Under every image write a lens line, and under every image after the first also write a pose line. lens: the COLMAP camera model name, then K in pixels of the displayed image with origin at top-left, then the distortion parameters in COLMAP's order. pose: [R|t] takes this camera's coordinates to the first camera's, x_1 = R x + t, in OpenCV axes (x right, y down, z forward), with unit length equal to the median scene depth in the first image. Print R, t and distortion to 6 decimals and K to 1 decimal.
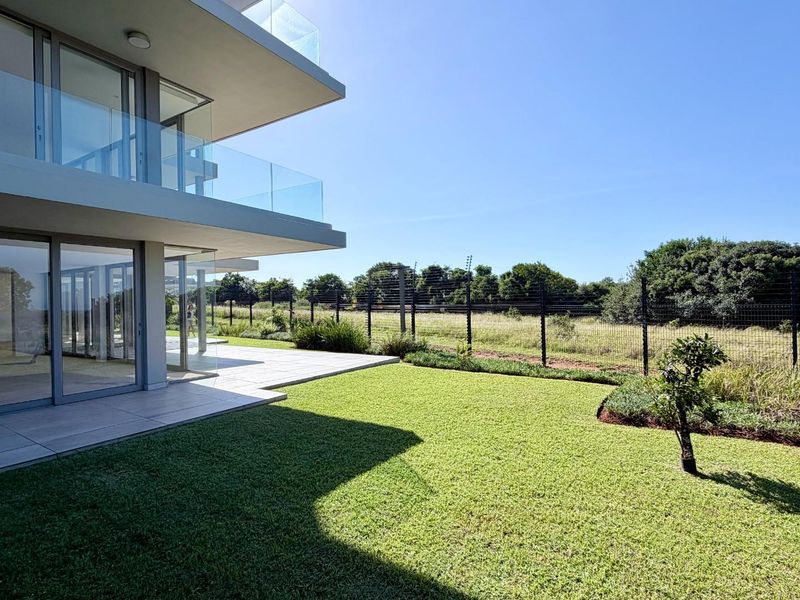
lens RADIAL K [[424.0, 0, 398.3], [0, 424.0, 300.5], [0, 0, 1]] dist [-0.001315, -0.000467]
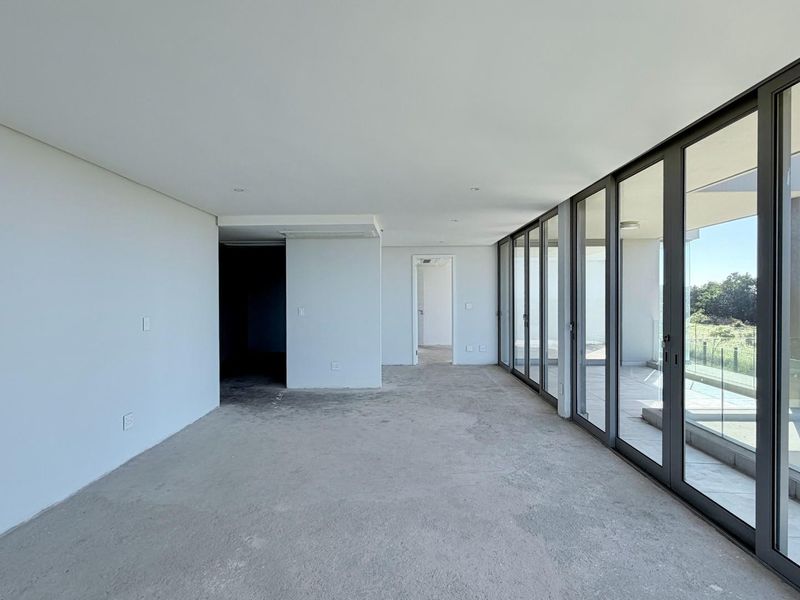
lens RADIAL K [[424.0, 0, 398.3], [0, 424.0, 300.5], [0, 0, 1]] dist [-0.001315, -0.000467]
pose [[0.518118, 0.024910, -0.854947, -0.154018], [-0.002756, 0.999619, 0.027455, -0.098937], [0.855305, -0.011868, 0.517989, 0.230281]]
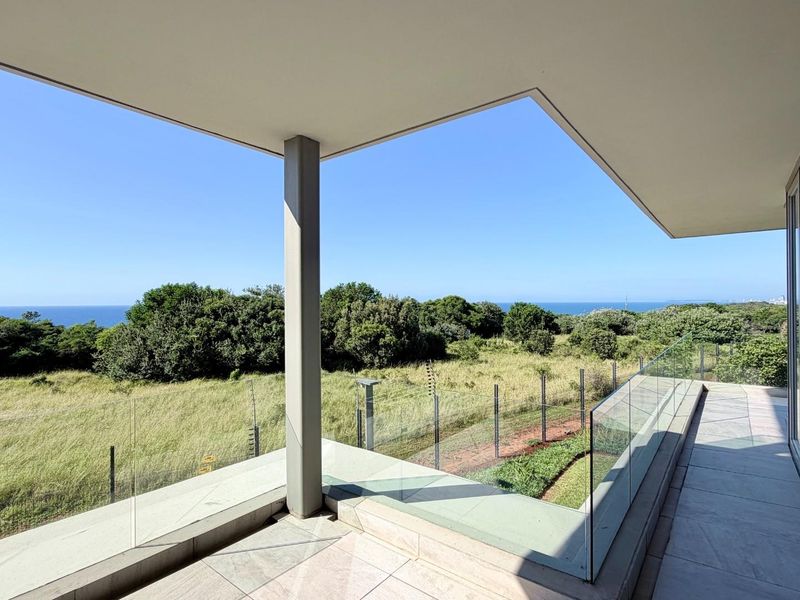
lens RADIAL K [[424.0, 0, 398.3], [0, 424.0, 300.5], [0, 0, 1]] dist [-0.001315, -0.000467]
pose [[0.106615, 0.020910, 0.994080, -0.324445], [0.000749, 0.999777, -0.021110, -0.096340], [-0.994300, 0.002996, 0.106576, 0.439401]]
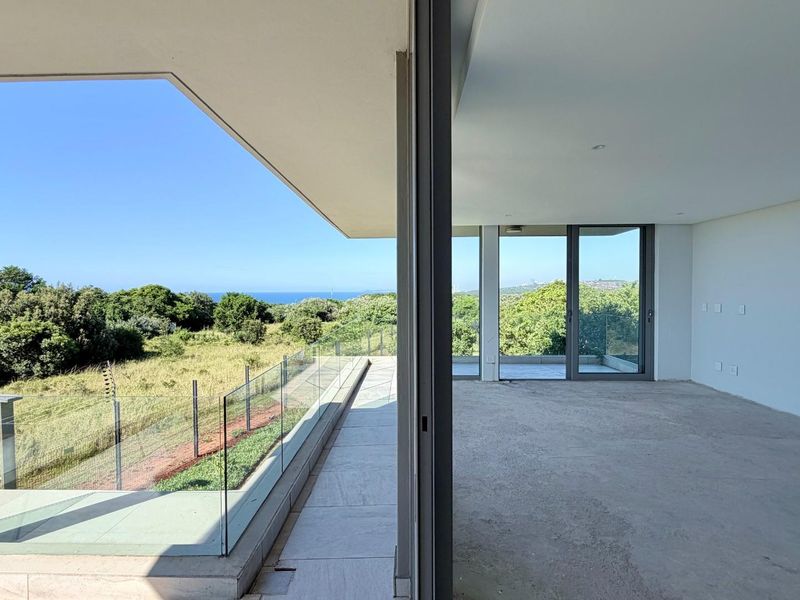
lens RADIAL K [[424.0, 0, 398.3], [0, 424.0, 300.5], [0, 0, 1]] dist [-0.001315, -0.000467]
pose [[-0.514497, 0.000086, 0.857492, -0.330799], [0.011956, 0.999904, 0.007073, -0.096536], [-0.857409, 0.013891, -0.514448, 0.426521]]
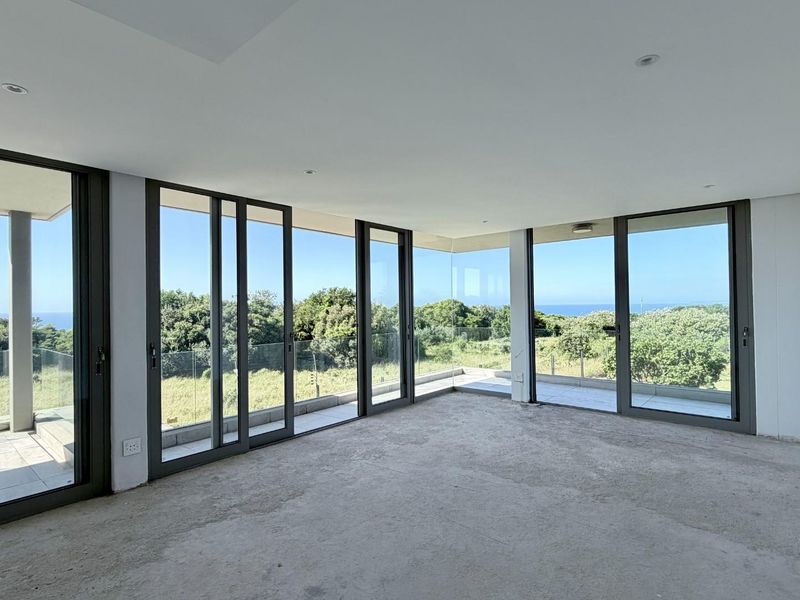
lens RADIAL K [[424.0, 0, 398.3], [0, 424.0, 300.5], [0, 0, 1]] dist [-0.001315, -0.000467]
pose [[0.145905, 0.028217, 0.988896, -0.376948], [0.008254, 0.999524, -0.029738, -0.094238], [-0.989264, 0.012502, 0.145603, 0.288117]]
